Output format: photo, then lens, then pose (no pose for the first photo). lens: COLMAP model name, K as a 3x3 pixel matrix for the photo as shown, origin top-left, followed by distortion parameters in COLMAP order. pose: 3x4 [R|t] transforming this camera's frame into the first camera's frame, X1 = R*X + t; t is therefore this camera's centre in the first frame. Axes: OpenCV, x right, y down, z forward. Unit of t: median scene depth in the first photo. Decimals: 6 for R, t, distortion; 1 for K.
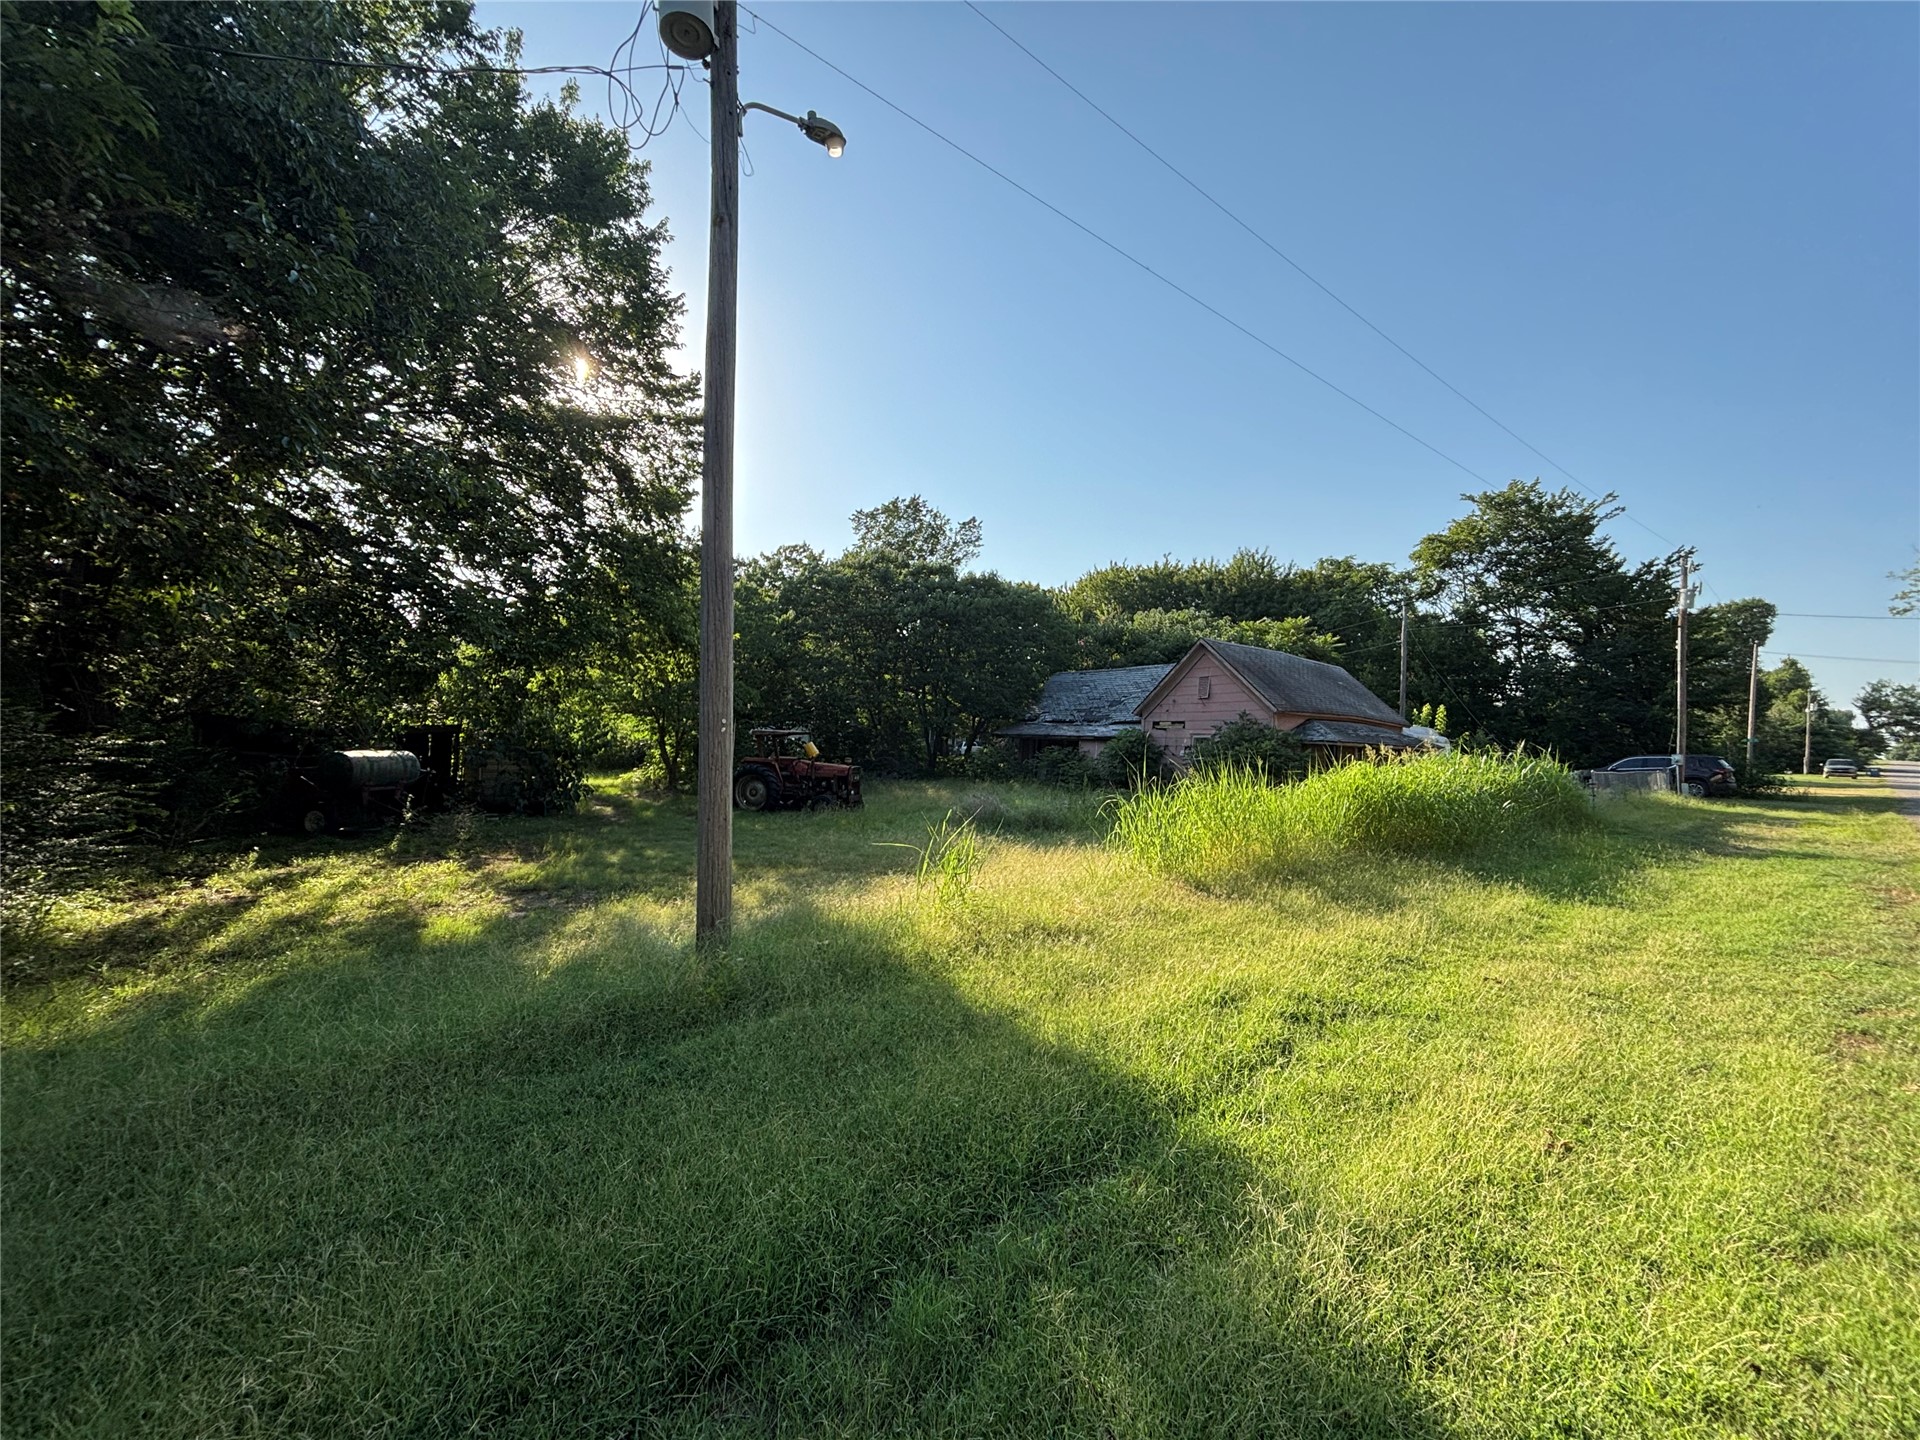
lens RADIAL K [[768.8, 0, 960.0], [0, 768.8, 720.0], [0, 0, 1]] dist [0.003465, -0.002504]
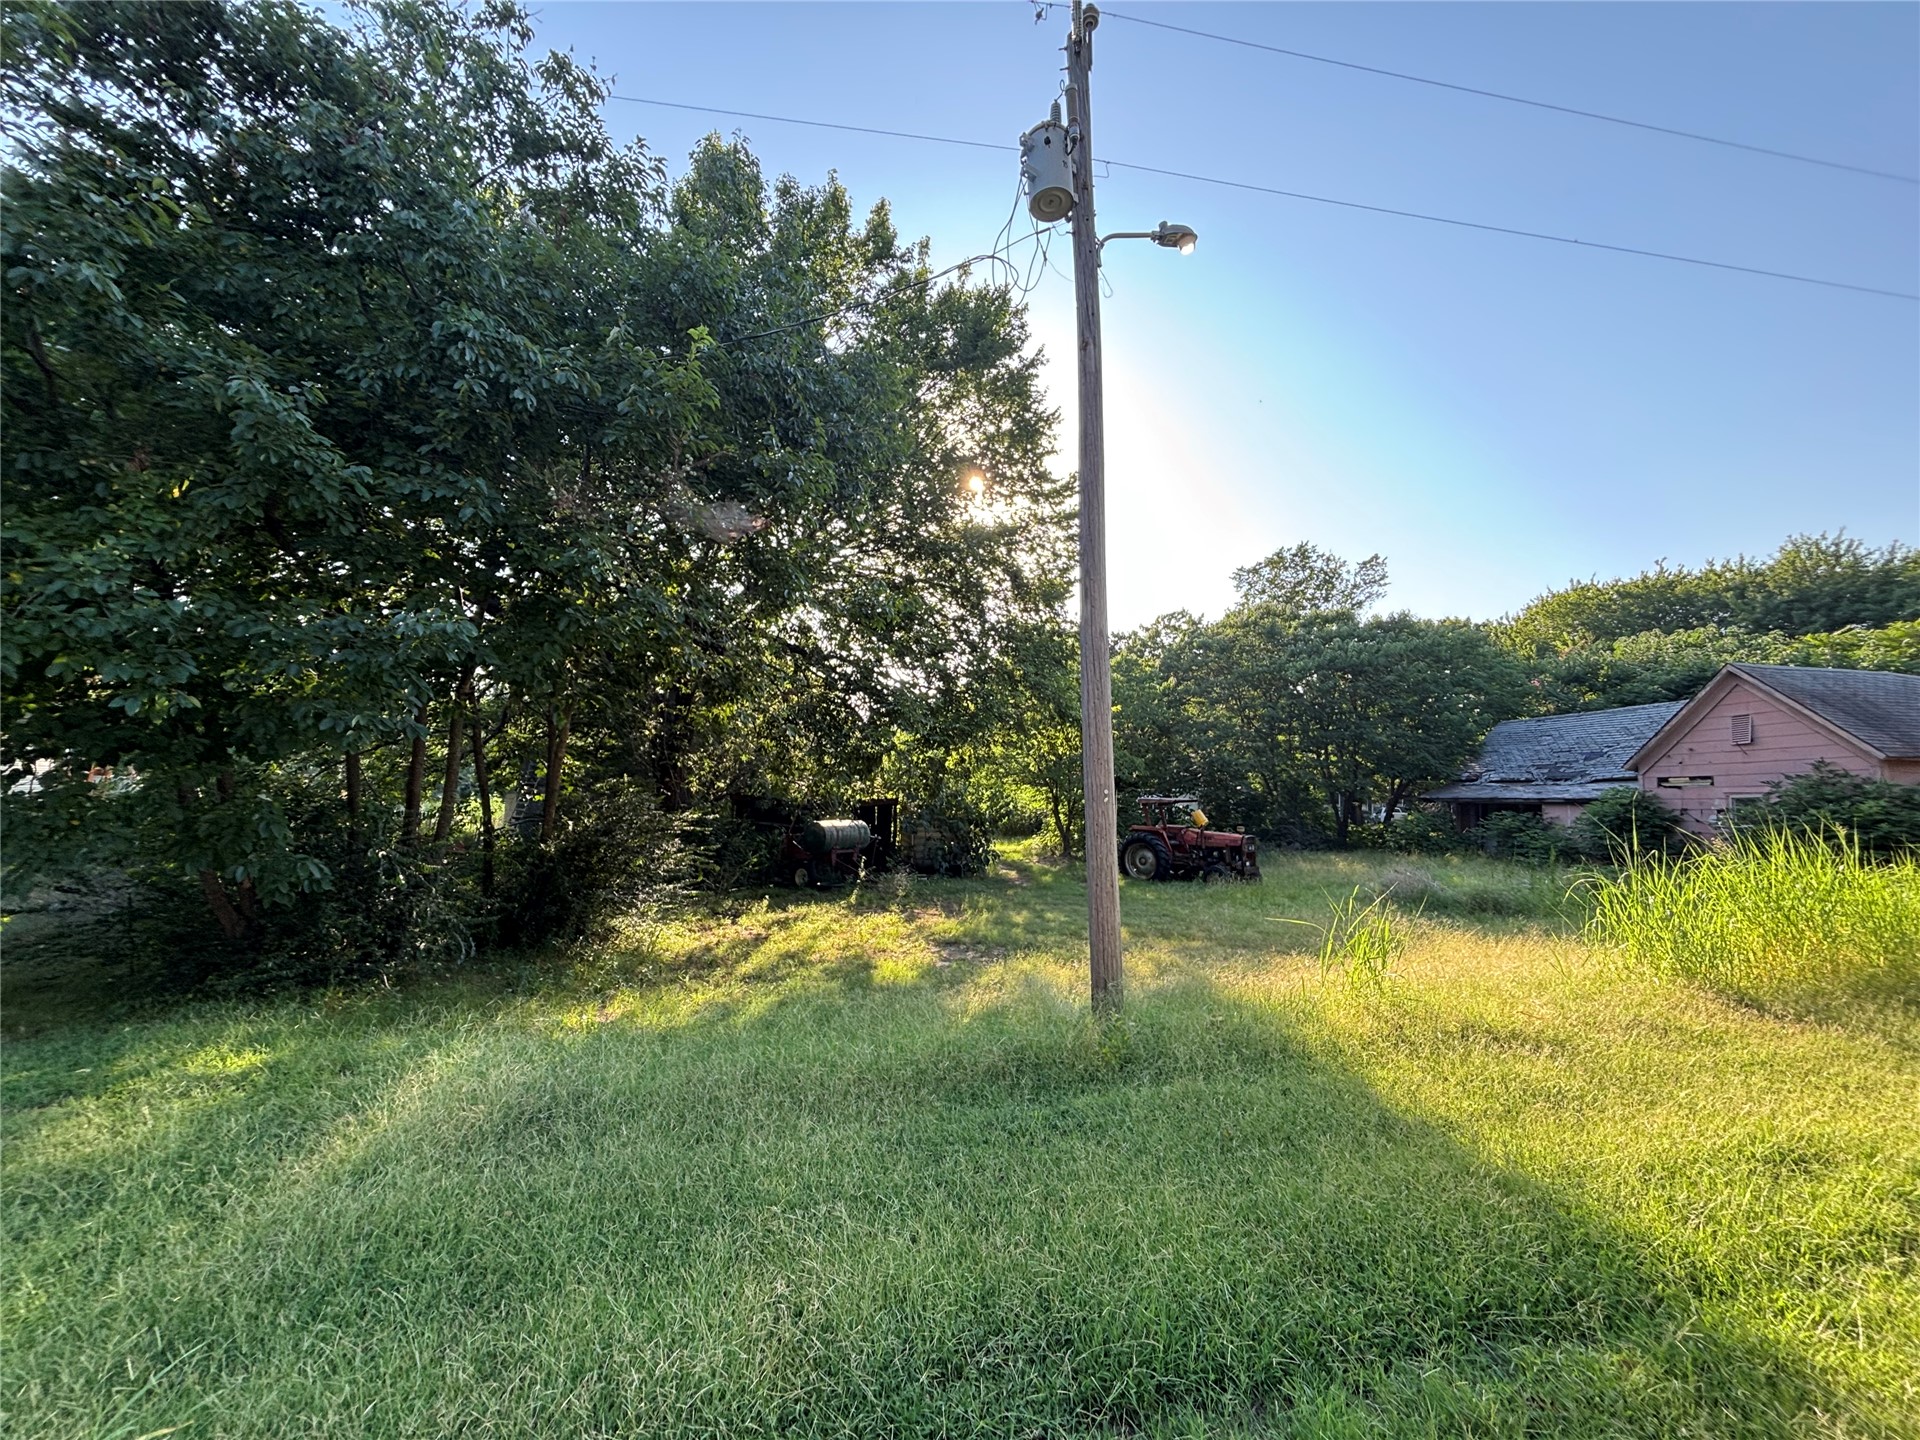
lens RADIAL K [[775.0, 0, 960.0], [0, 775.0, 720.0], [0, 0, 1]] dist [0.007365, -0.000640]
pose [[0.880297, -0.066781, -0.469700, 0.013664], [0.025740, 0.995308, -0.093271, -0.001283], [0.473725, 0.070016, 0.877885, -0.025643]]
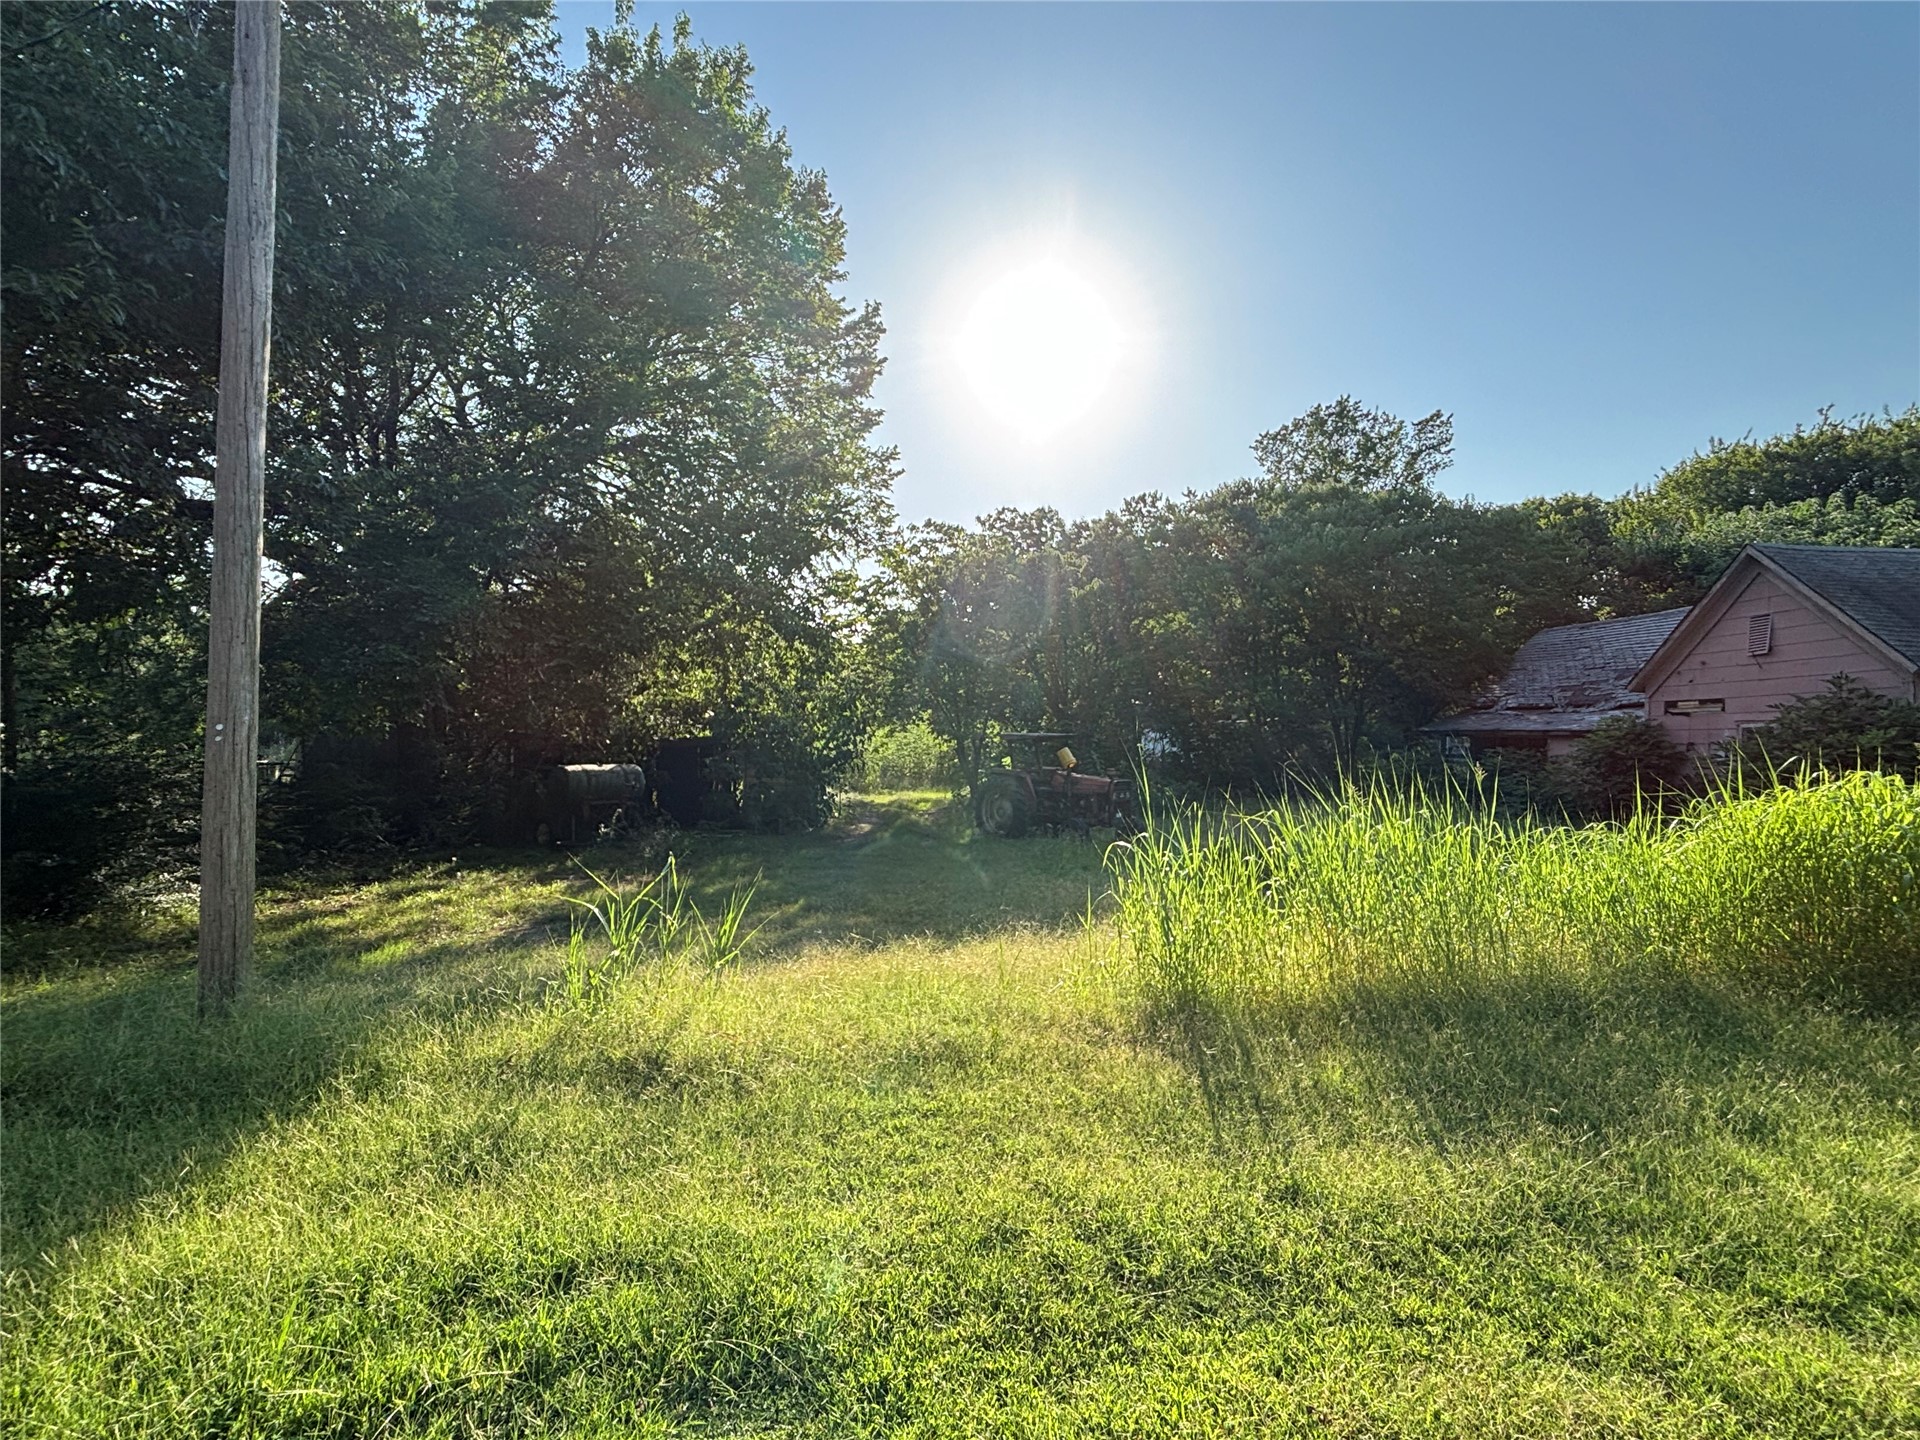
lens RADIAL K [[951.0, 0, 960.0], [0, 951.0, 720.0], [0, 0, 1]] dist [0.002738, 0.000398]
pose [[0.849647, -0.032143, -0.526371, 0.313922], [0.031921, 0.999445, -0.009505, 0.009988], [0.526384, -0.008727, 0.850202, 0.213213]]
